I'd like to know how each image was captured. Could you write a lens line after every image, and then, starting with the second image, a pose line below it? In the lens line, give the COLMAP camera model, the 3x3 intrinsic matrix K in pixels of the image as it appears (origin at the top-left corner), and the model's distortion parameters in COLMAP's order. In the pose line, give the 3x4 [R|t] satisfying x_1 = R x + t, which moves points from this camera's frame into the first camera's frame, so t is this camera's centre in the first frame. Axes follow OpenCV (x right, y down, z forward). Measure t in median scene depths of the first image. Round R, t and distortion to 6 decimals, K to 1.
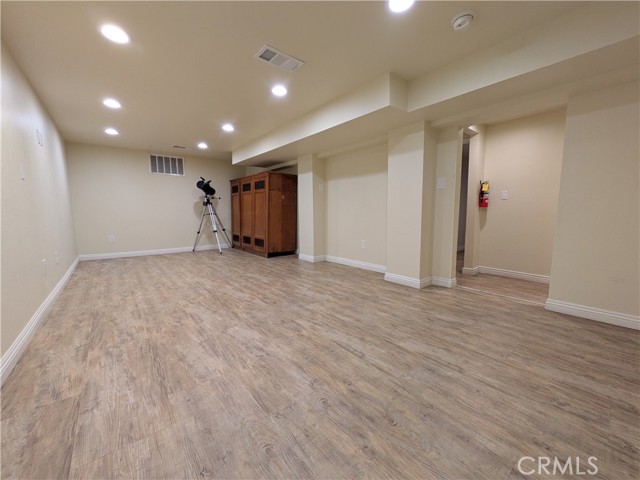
lens RADIAL K [[252.3, 0, 320.0], [0, 252.3, 240.0], [0, 0, 1]] dist [-0.002046, -0.000059]
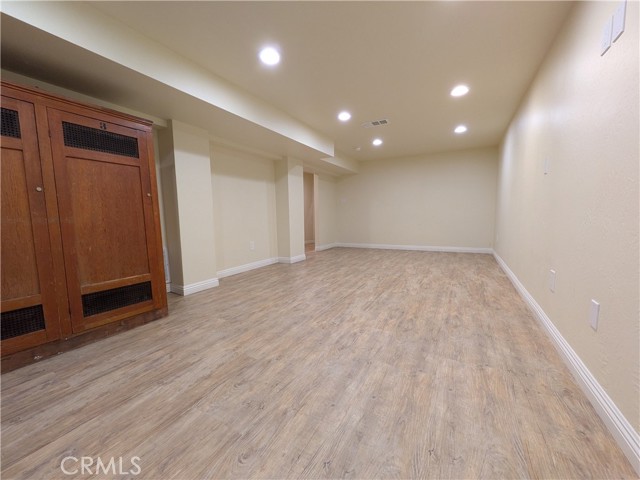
lens RADIAL K [[252.3, 0, 320.0], [0, 252.3, 240.0], [0, 0, 1]] dist [-0.002046, -0.000059]
pose [[-0.358334, -0.083626, 0.929841, -0.806816], [0.122684, 0.983125, 0.135697, -0.102523], [-0.925498, 0.162702, -0.342027, 0.986188]]
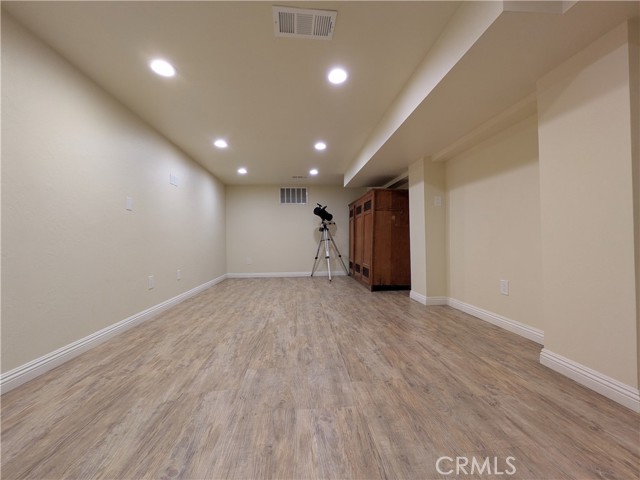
lens RADIAL K [[252.3, 0, 320.0], [0, 252.3, 240.0], [0, 0, 1]] dist [-0.002046, -0.000059]
pose [[0.824445, -0.009089, -0.565869, 0.135482], [-0.052017, 0.994422, -0.091758, -0.013350], [0.563547, 0.105084, 0.819373, 0.235374]]
